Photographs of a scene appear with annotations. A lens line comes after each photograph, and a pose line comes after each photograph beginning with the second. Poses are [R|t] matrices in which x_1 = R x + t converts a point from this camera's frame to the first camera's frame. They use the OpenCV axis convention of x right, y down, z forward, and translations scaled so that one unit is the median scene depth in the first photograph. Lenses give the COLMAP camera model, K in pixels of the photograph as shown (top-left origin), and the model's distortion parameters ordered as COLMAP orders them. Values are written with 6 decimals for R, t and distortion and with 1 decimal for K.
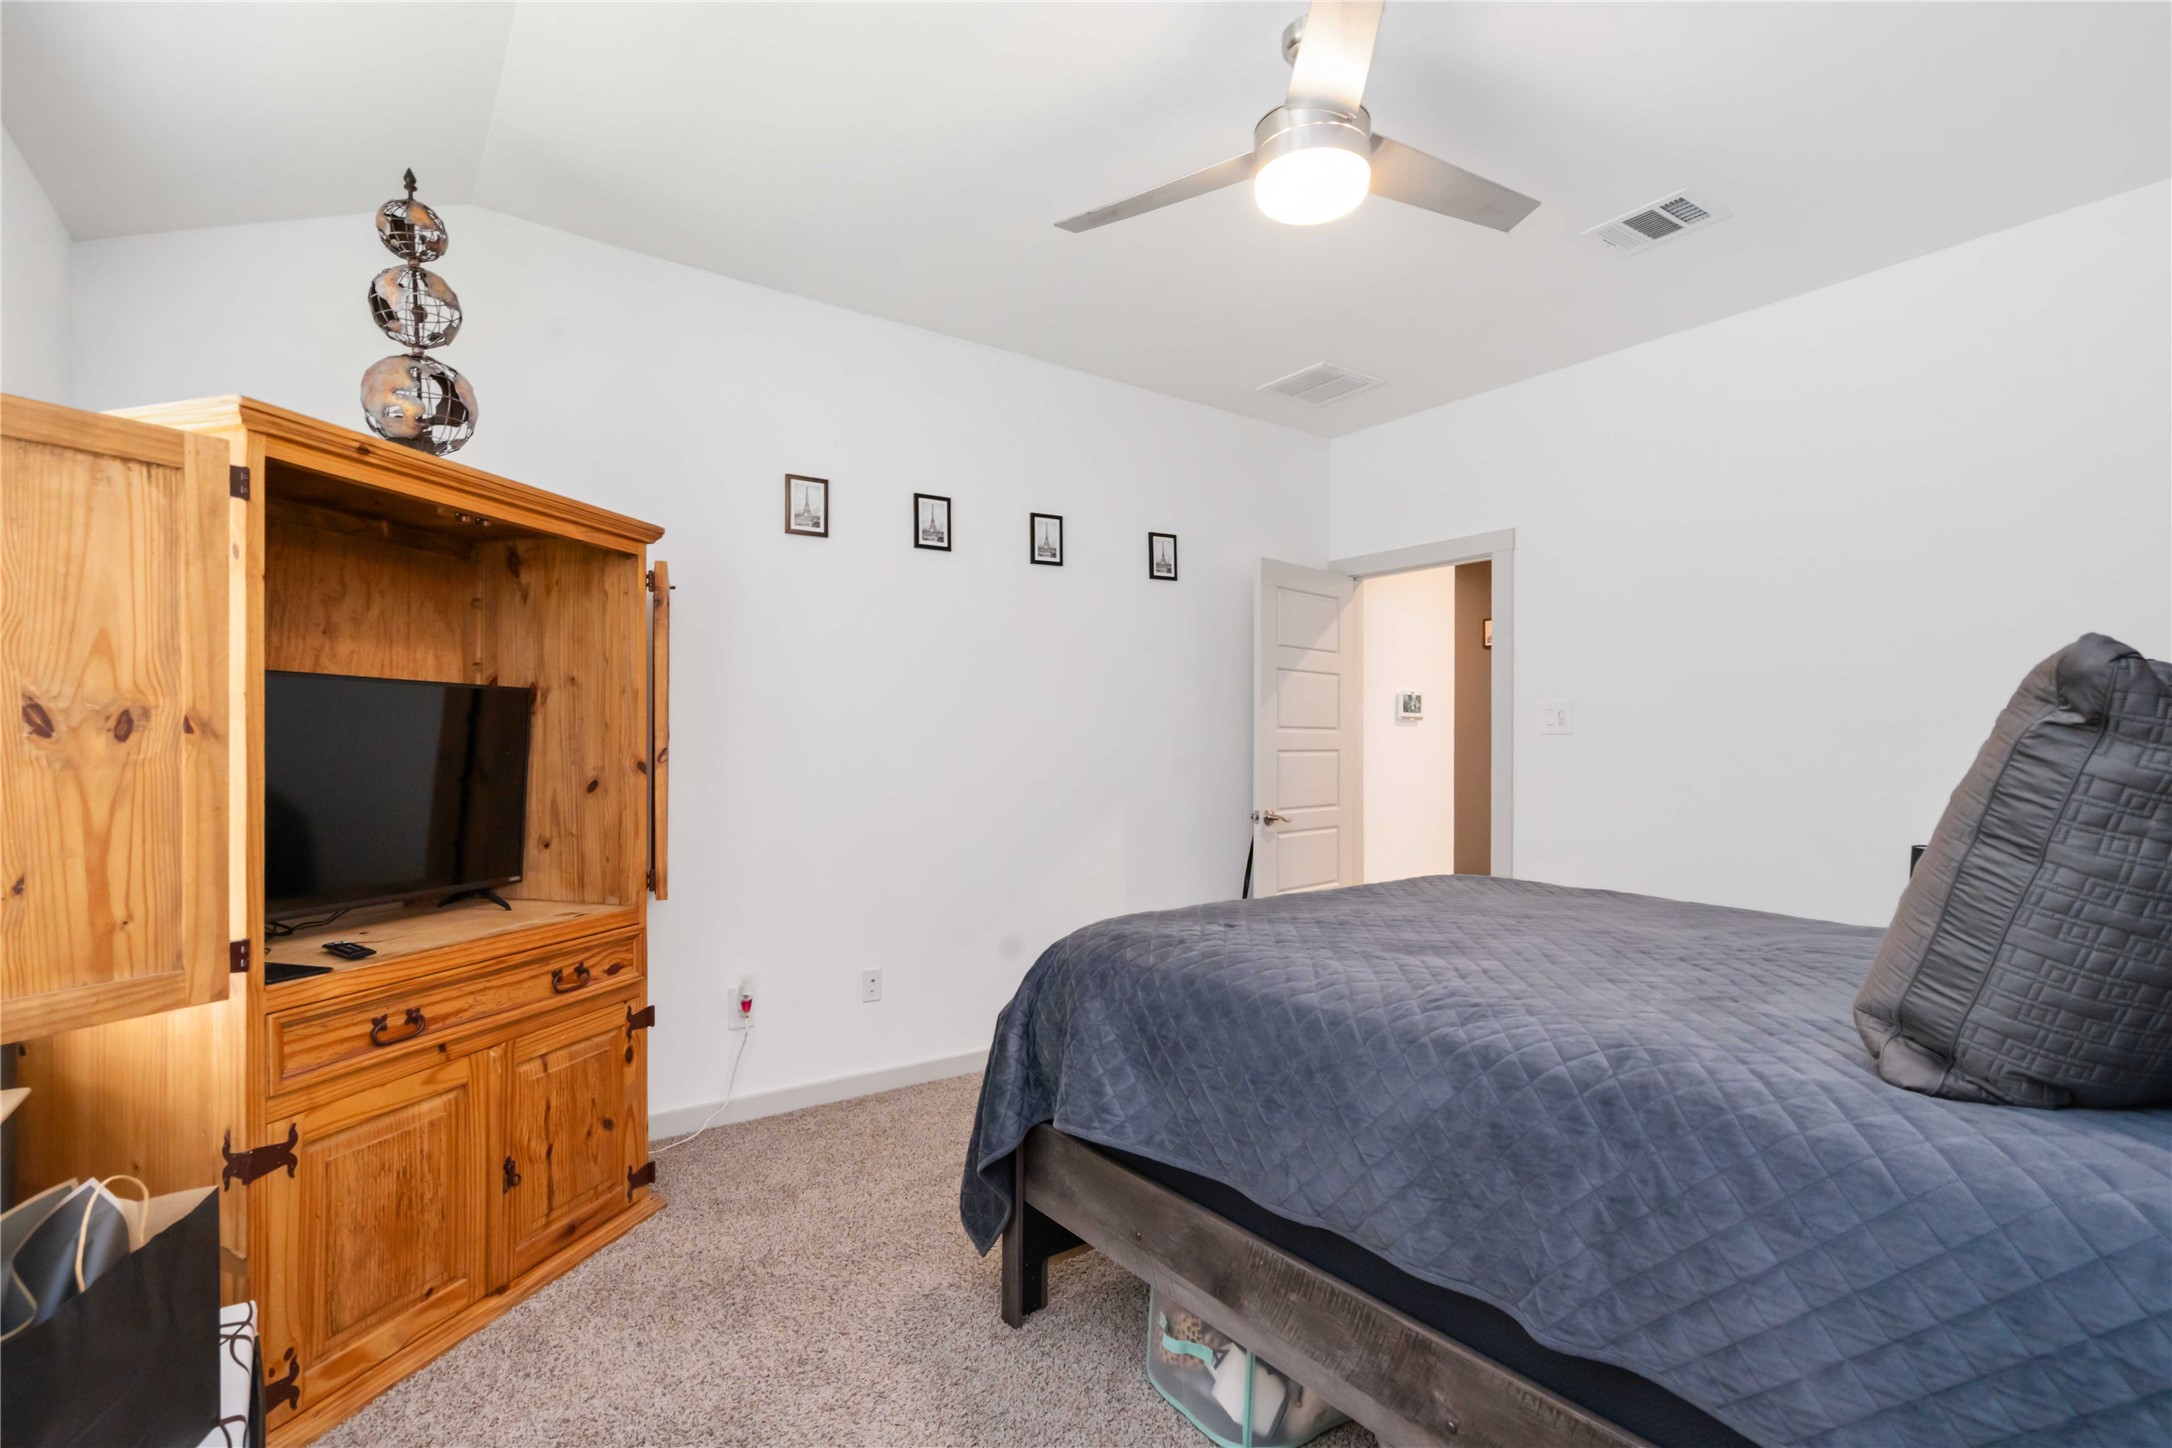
lens RADIAL K [[993.5, 0, 1069.9], [0, 993.5, 742.9], [0, 0, 1]] dist [0.000008, -0.000074]
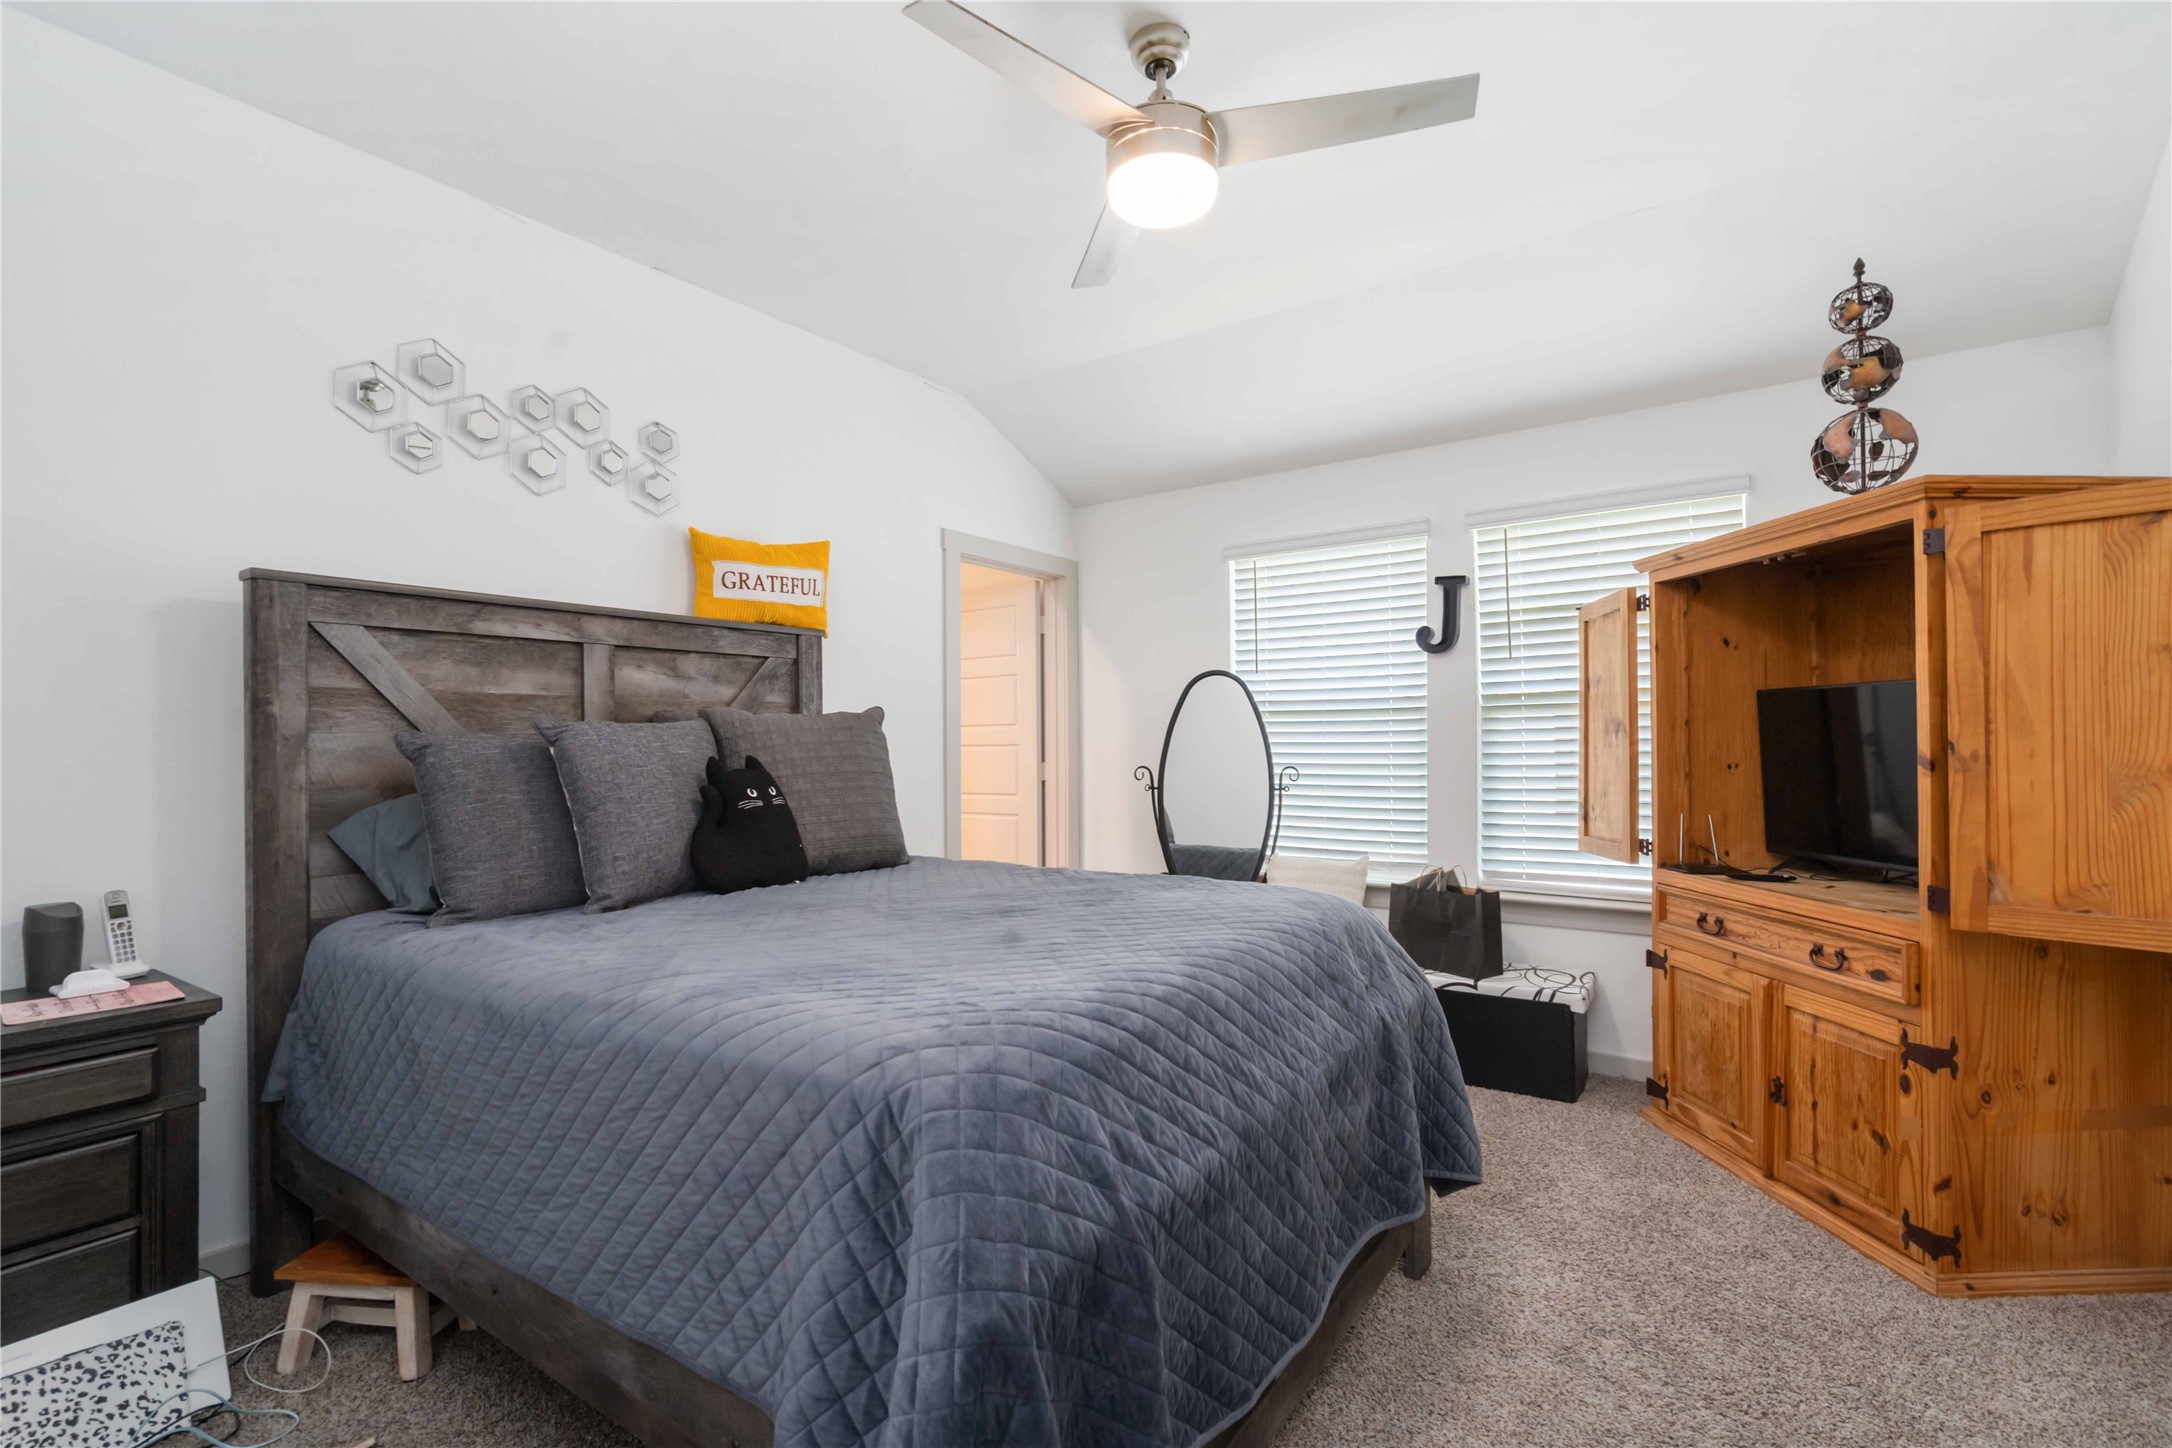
lens RADIAL K [[993.5, 0, 1069.9], [0, 993.5, 742.9], [0, 0, 1]] dist [0.000008, -0.000074]
pose [[-0.948219, 0.001346, -0.317613, 0.626075], [0.002602, 0.999990, -0.003528, 0.011216], [0.317606, -0.004172, -0.948214, 1.835328]]
